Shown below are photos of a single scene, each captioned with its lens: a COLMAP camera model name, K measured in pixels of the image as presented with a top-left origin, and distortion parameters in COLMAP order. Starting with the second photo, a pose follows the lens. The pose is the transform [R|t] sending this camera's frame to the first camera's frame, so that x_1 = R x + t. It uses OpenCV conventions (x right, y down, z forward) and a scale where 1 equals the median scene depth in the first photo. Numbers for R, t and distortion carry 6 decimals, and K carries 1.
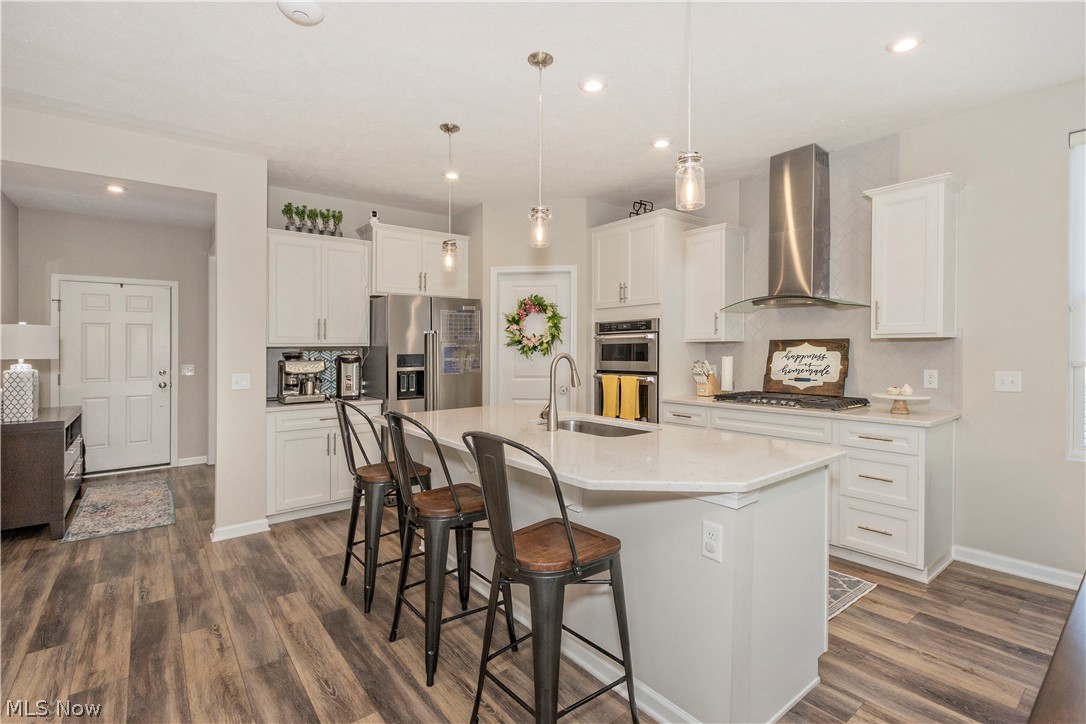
lens RADIAL K [[500.6, 0, 543.8], [0, 500.6, 344.6], [0, 0, 1]] dist [0.006896, -0.000266]
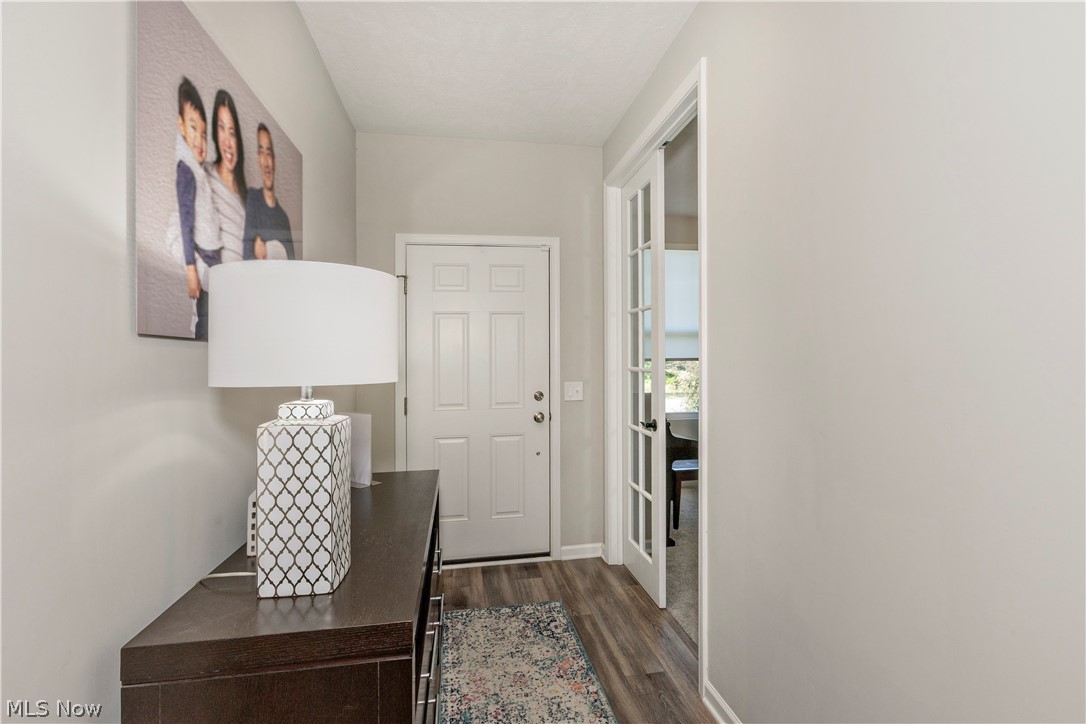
lens RADIAL K [[500.6, 0, 549.3], [0, 500.6, 358.3], [0, 0, 1]] dist [0.006896, -0.000266]
pose [[0.878496, -0.000303, -0.477750, -0.473411], [0.006216, 0.999922, 0.010795, 0.006025], [0.477710, -0.012453, 0.878429, 0.500689]]
